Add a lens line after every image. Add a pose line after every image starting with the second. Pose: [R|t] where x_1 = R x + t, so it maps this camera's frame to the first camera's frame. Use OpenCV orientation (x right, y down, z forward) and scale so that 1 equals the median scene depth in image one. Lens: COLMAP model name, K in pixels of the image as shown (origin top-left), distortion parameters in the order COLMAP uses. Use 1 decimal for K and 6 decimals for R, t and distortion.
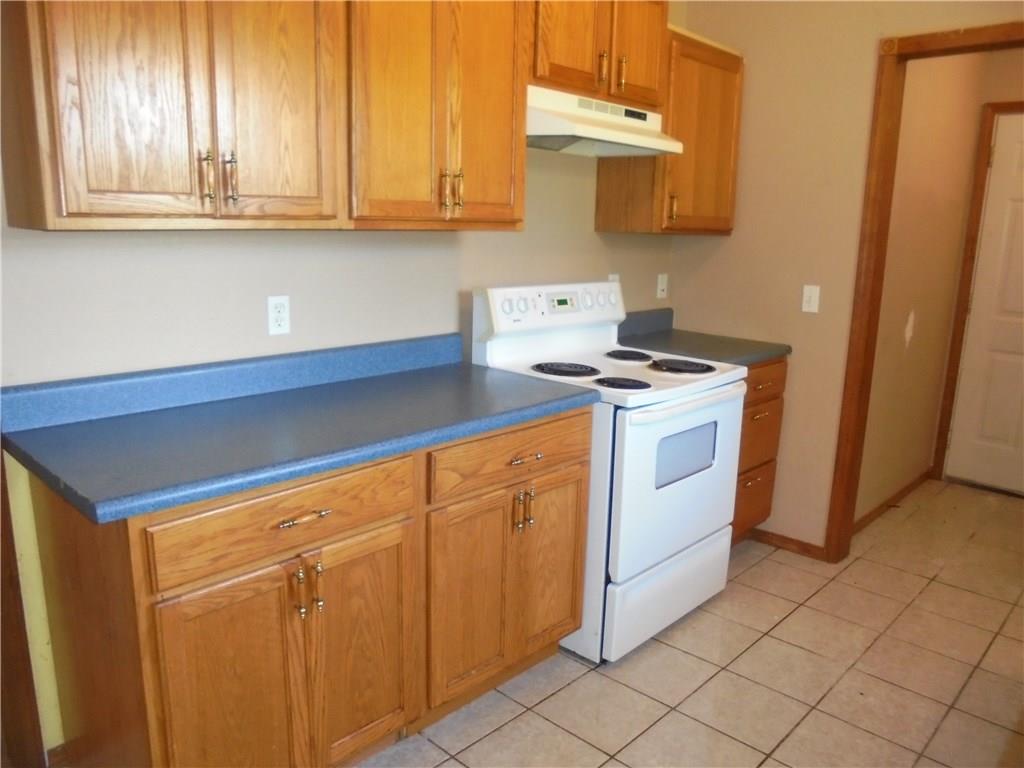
lens RADIAL K [[774.9, 0, 507.1], [0, 774.9, 396.1], [0, 0, 1]] dist [-0.139621, 0.106363]
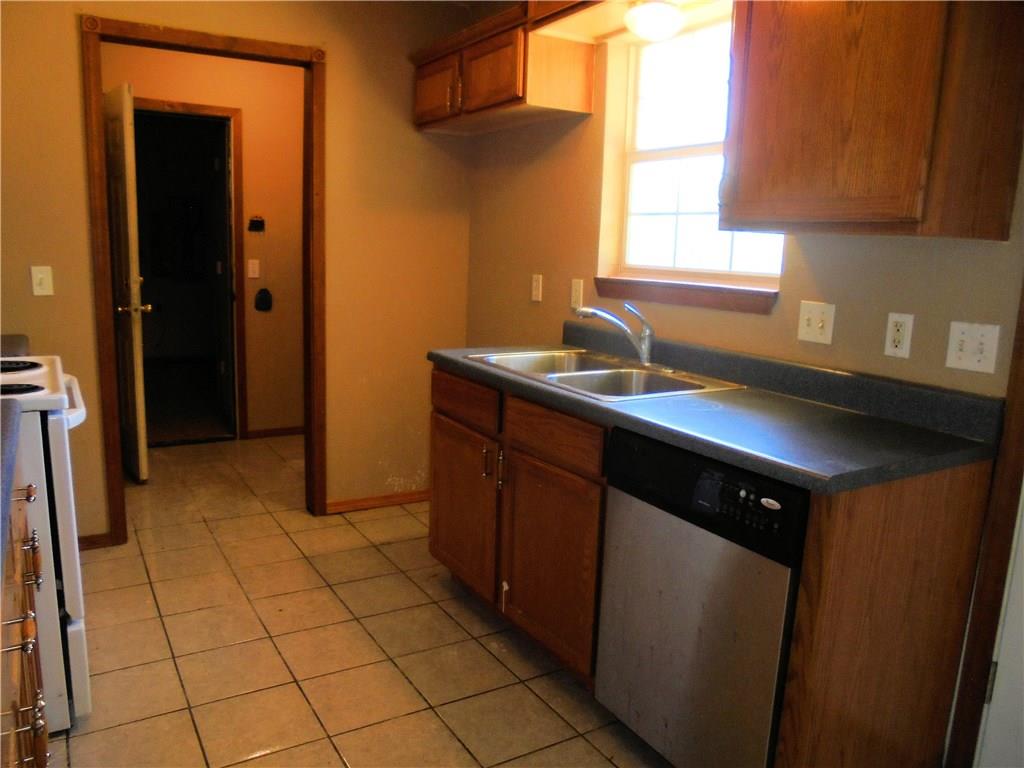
lens RADIAL K [[774.9, 0, 507.1], [0, 774.9, 396.1], [0, 0, 1]] dist [-0.139621, 0.106363]
pose [[0.256475, -0.198892, 0.945866, -0.405772], [0.190564, 0.969796, 0.152252, -0.025121], [-0.947579, 0.141199, 0.286630, 0.253811]]
